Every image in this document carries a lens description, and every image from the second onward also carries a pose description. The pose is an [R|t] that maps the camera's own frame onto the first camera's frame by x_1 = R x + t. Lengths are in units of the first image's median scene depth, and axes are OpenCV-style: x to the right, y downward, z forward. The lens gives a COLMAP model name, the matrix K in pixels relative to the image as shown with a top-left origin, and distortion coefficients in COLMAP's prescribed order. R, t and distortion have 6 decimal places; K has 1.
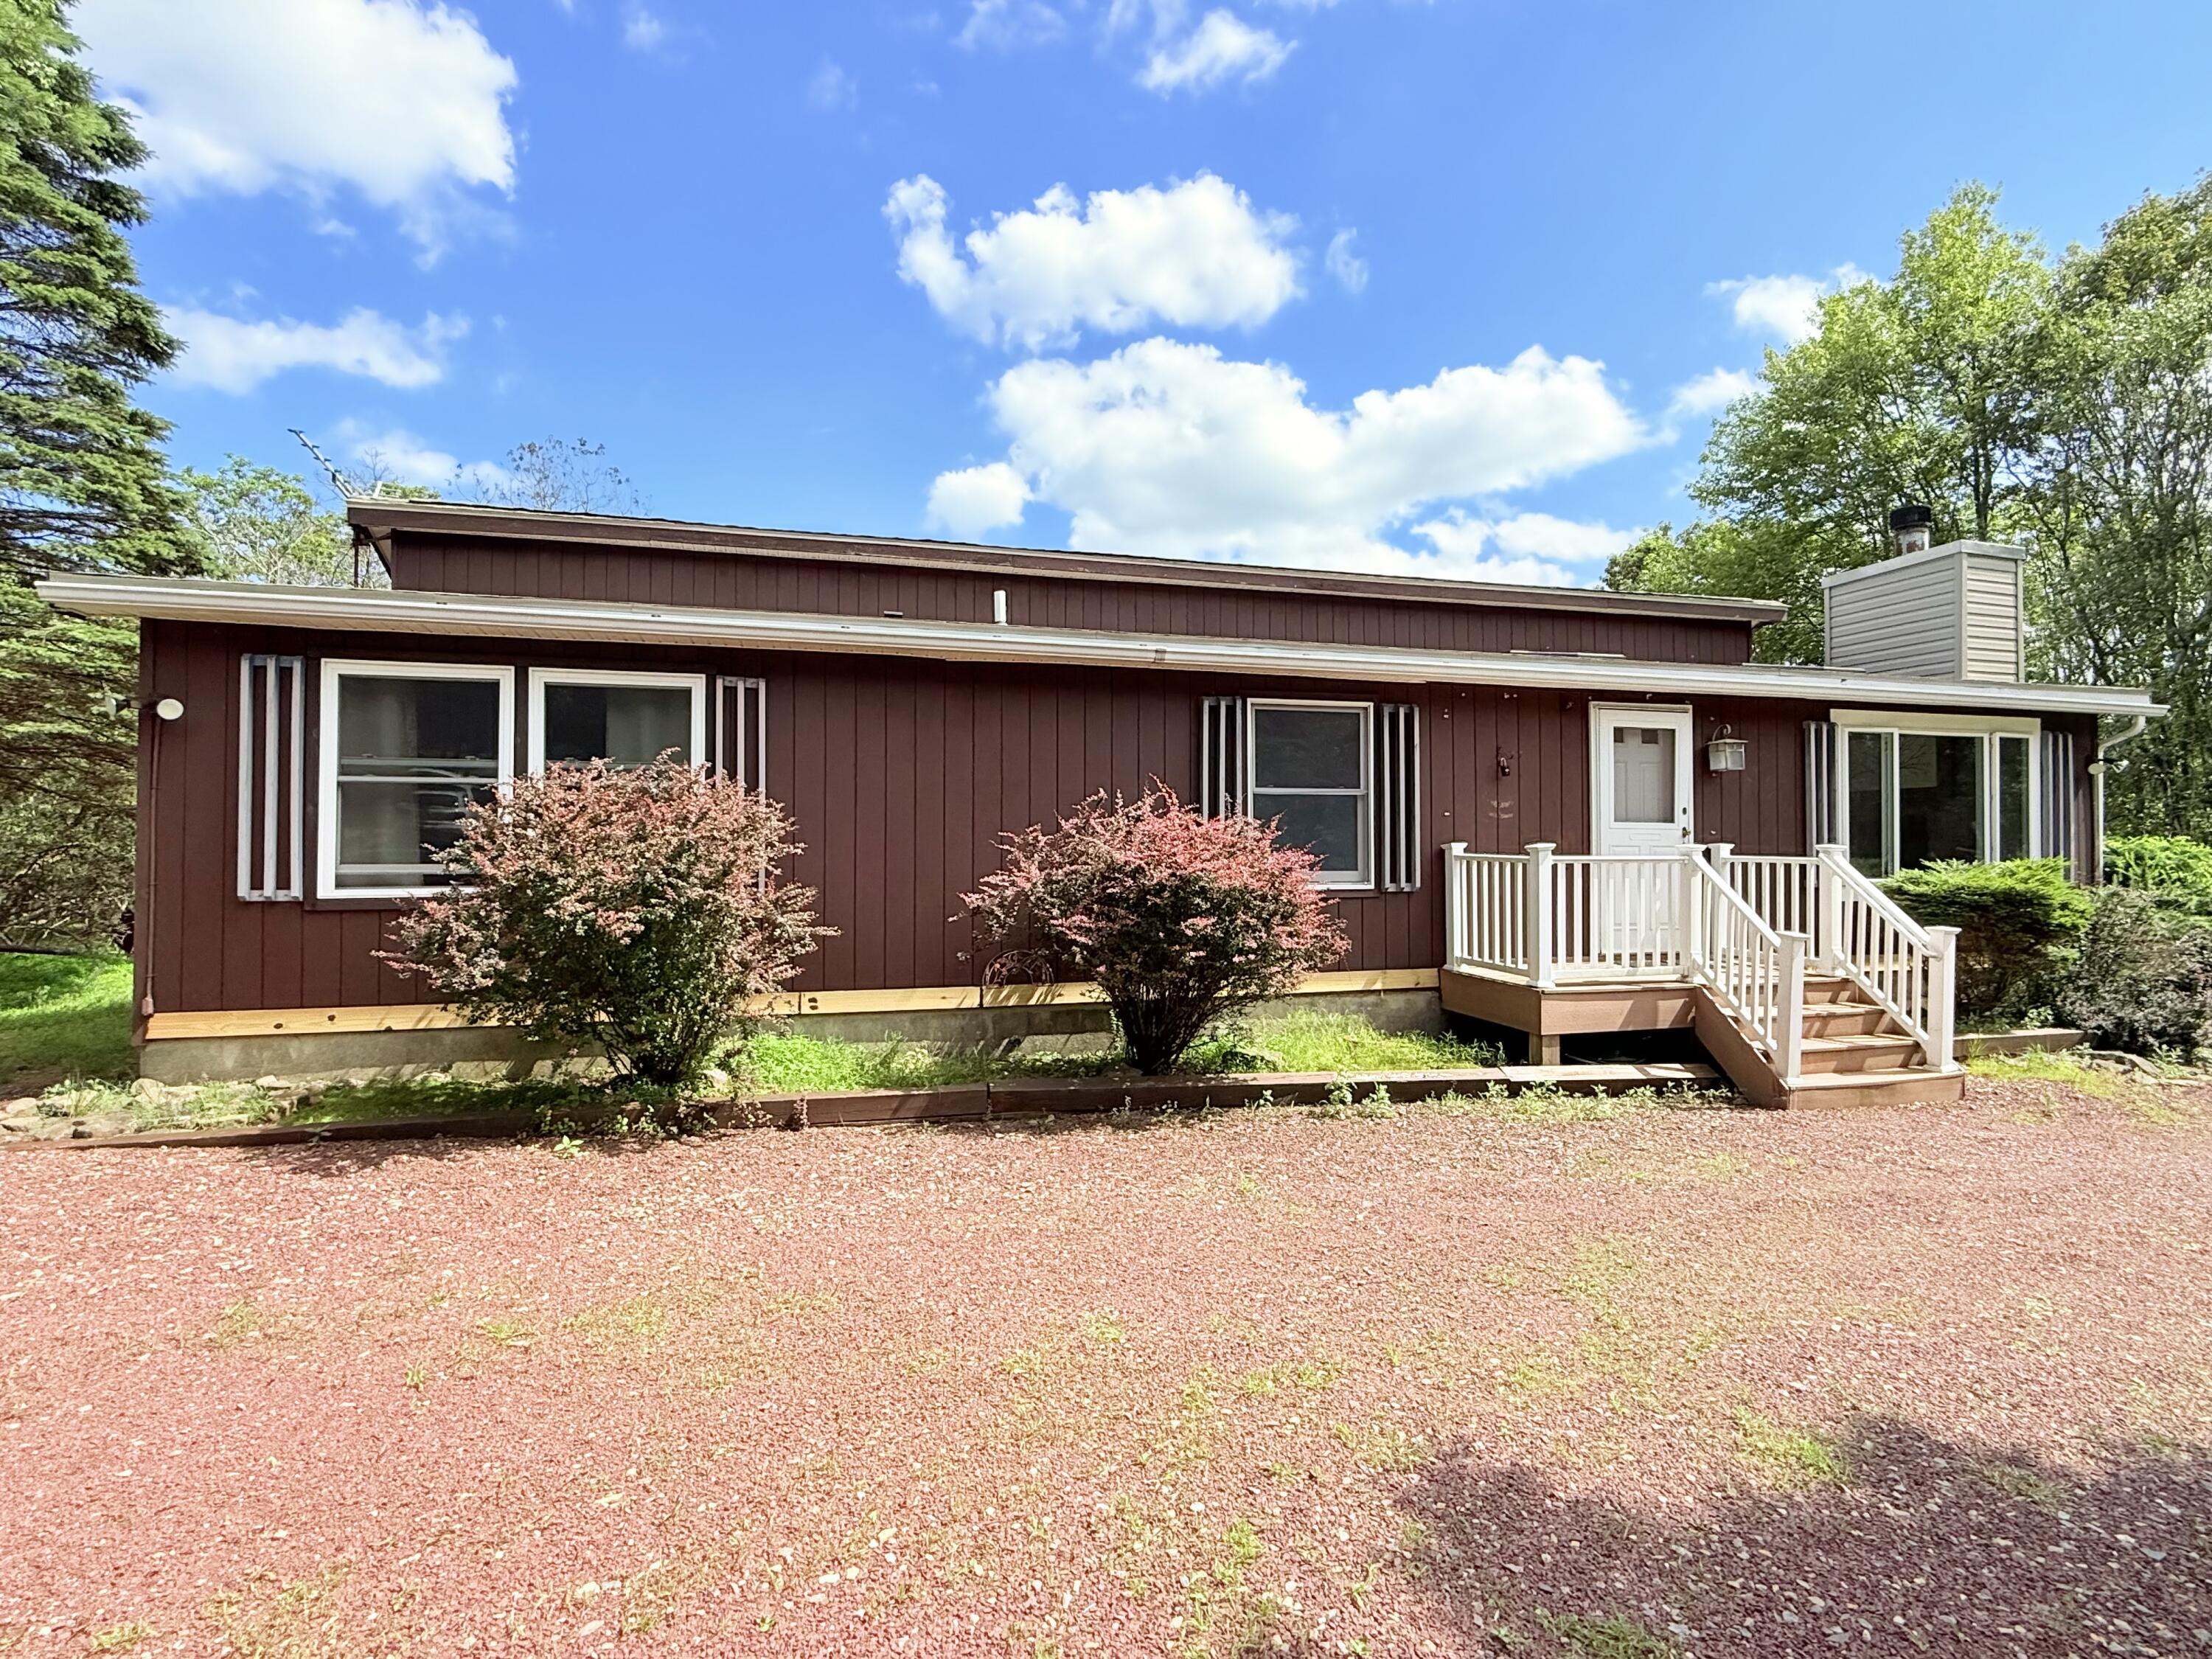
lens RADIAL K [[1064.4, 0, 1110.8], [0, 1064.4, 842.7], [0, 0, 1]] dist [-0.015726, 0.003822]
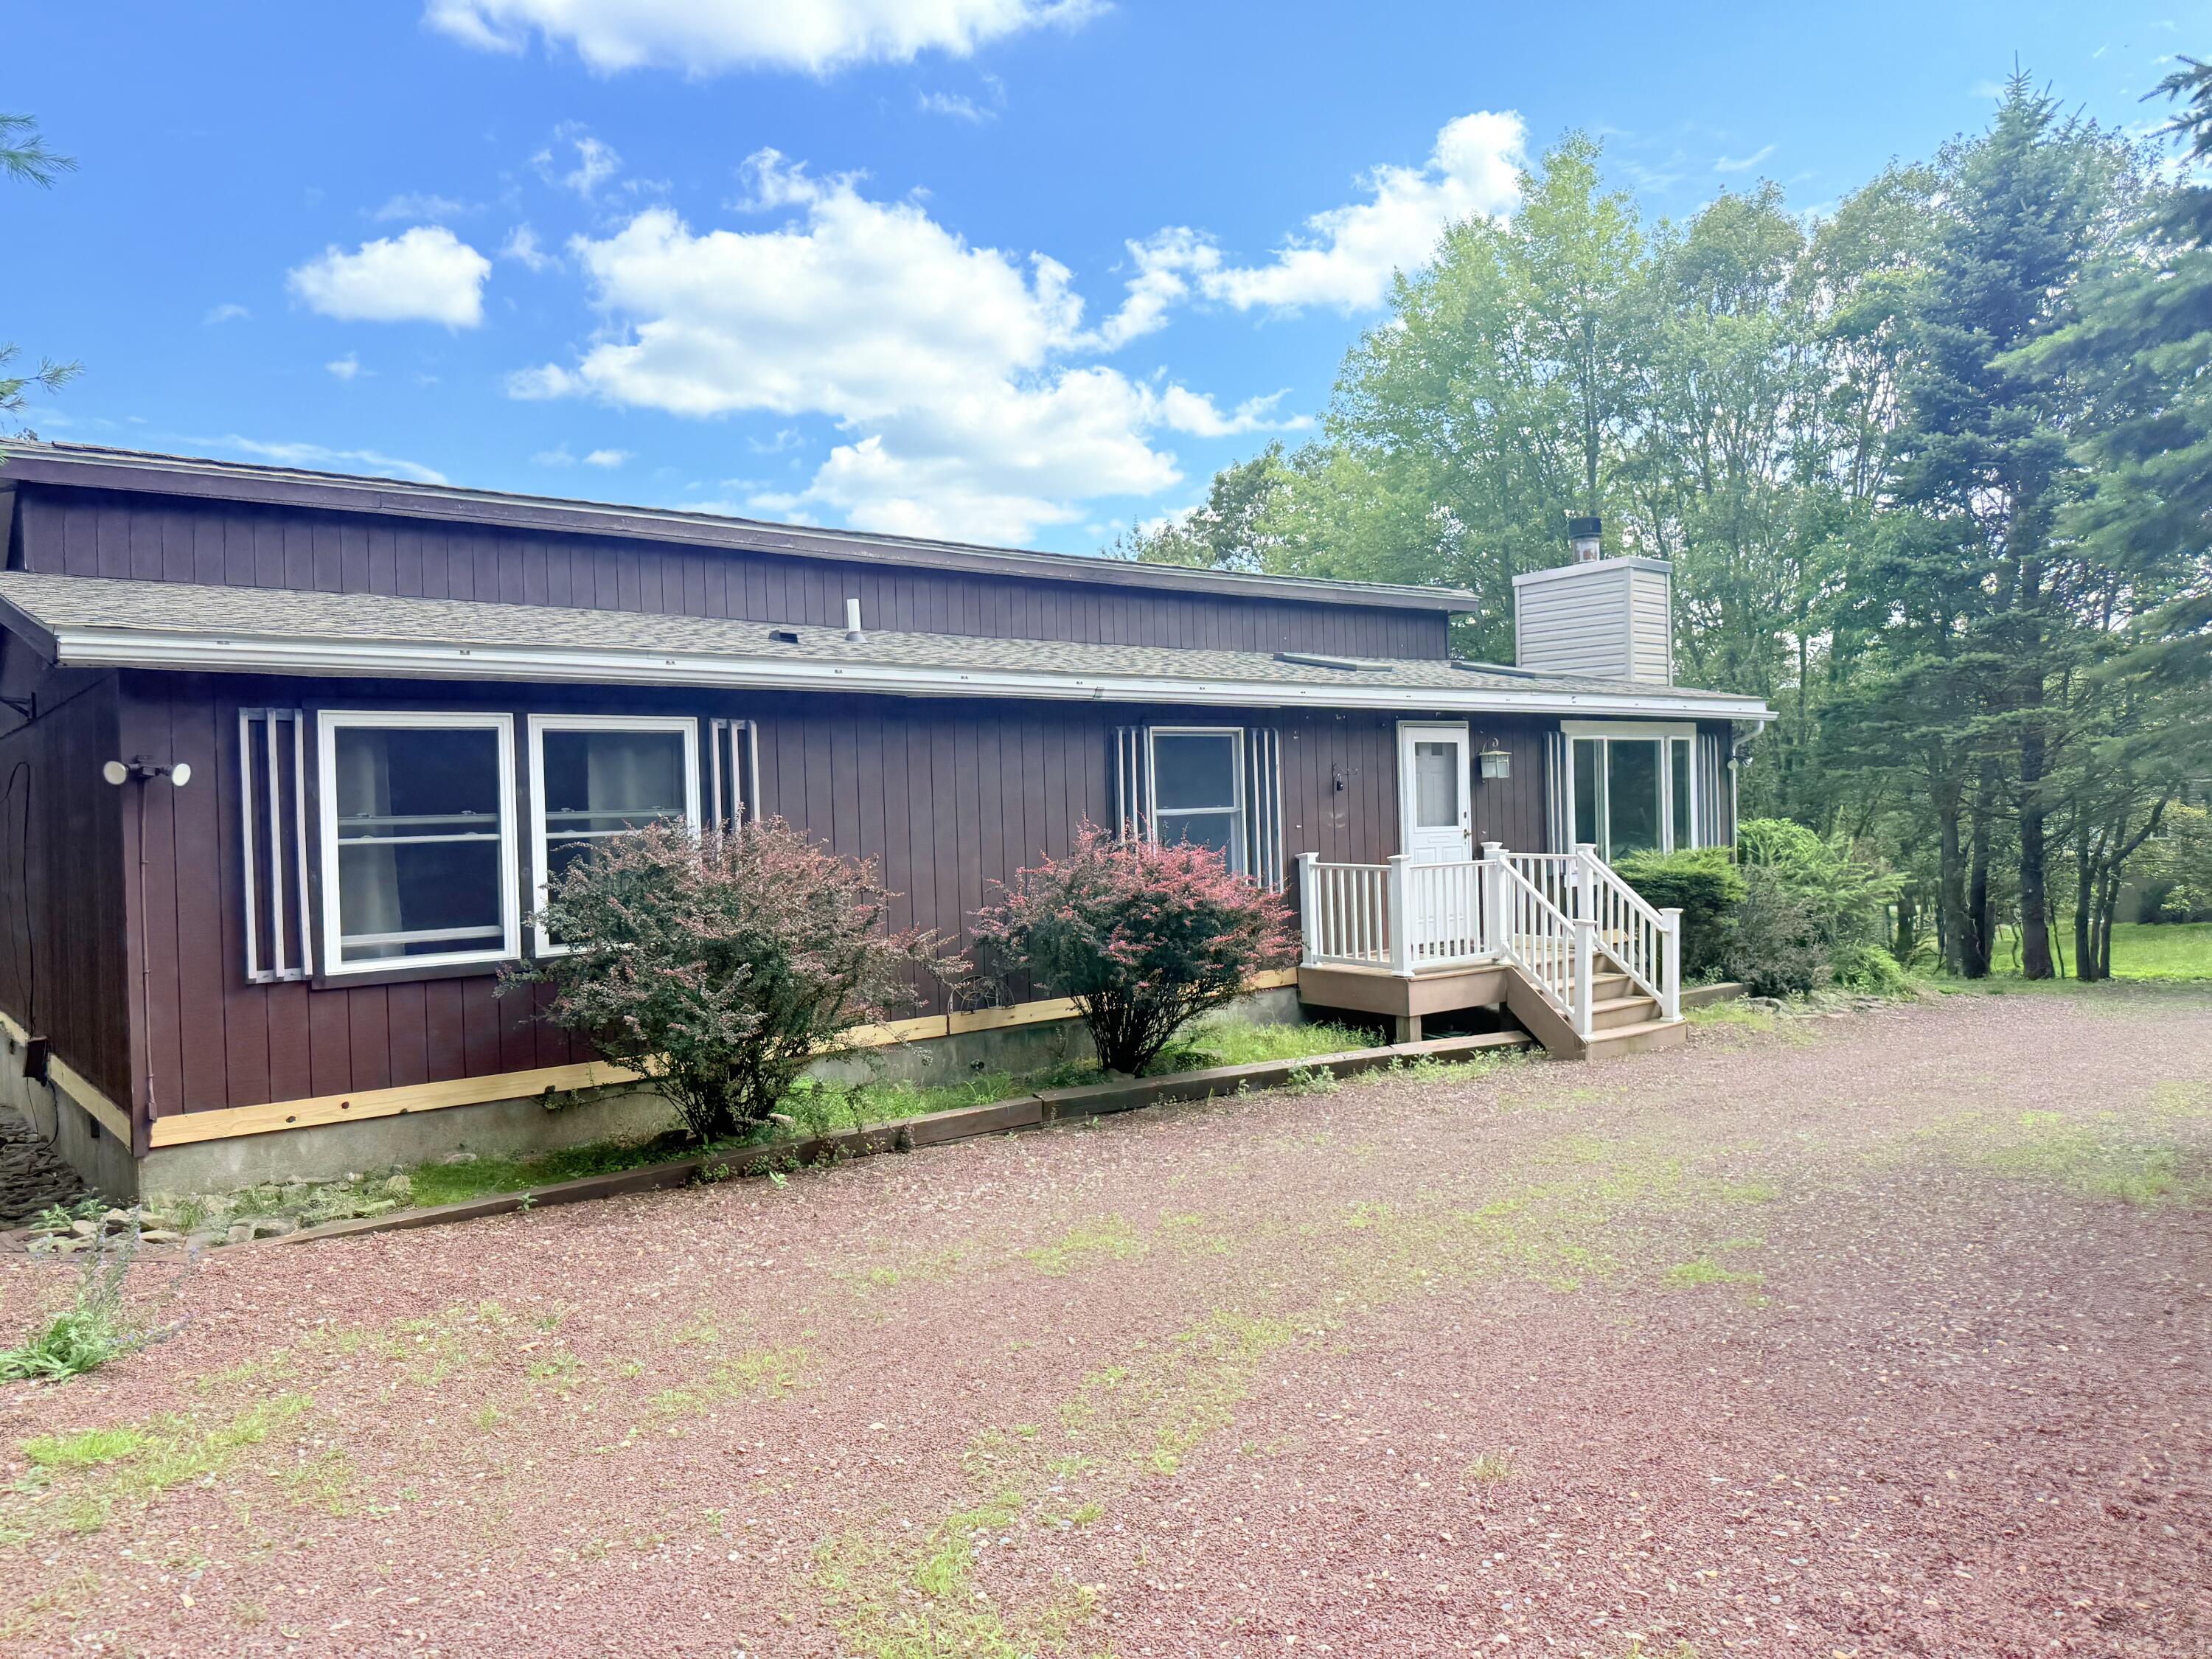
lens RADIAL K [[1541.9, 0, 1082.4], [0, 1541.9, 832.7], [0, 0, 1]] dist [0.036466, -0.041486]
pose [[0.914871, -0.033897, 0.402321, -0.588269], [0.026193, 0.999353, 0.024638, -0.072909], [-0.402896, -0.012003, 0.915167, -0.409325]]
